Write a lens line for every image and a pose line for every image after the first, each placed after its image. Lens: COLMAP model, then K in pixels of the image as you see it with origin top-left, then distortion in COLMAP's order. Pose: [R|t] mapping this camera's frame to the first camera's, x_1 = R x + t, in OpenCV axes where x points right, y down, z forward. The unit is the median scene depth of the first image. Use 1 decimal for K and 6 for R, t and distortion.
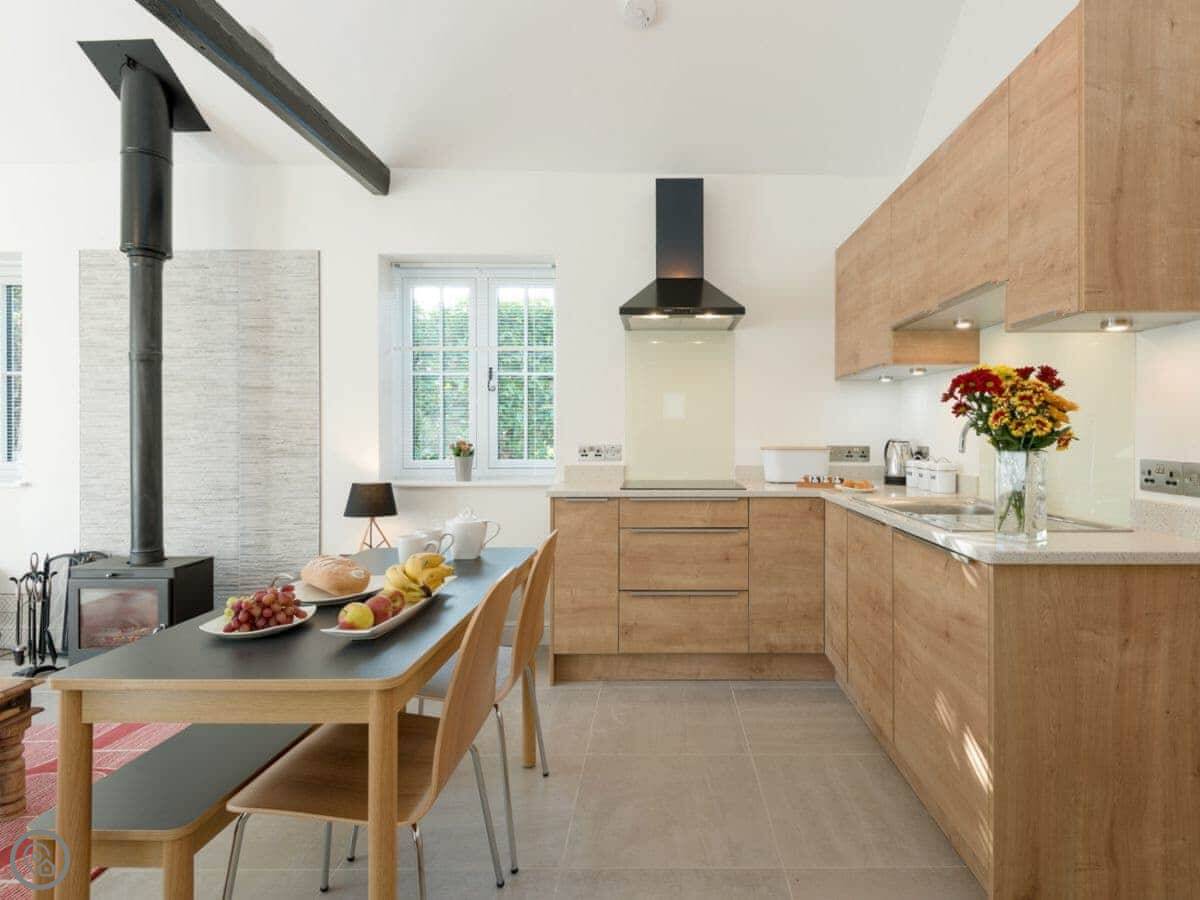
lens RADIAL K [[637.2, 0, 664.3], [0, 637.2, 428.1], [0, 0, 1]] dist [0.002610, -0.000291]
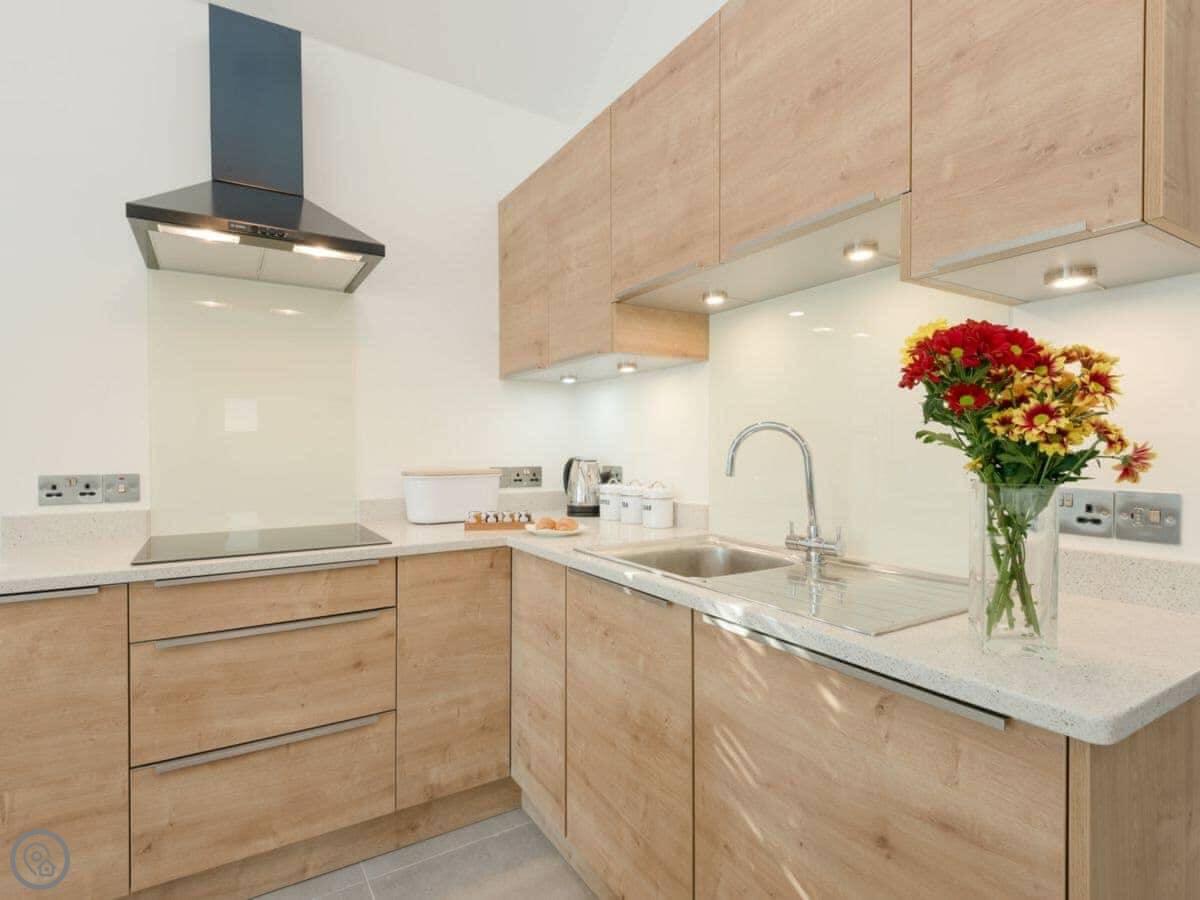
lens RADIAL K [[613.7, 0, 593.3], [0, 613.7, 453.1], [0, 0, 1]] dist [0.029403, -0.019146]
pose [[0.859412, -0.007822, 0.511224, -0.005645], [0.000792, 0.999902, 0.013967, 0.001788], [-0.511284, -0.011599, 0.859334, 0.397368]]
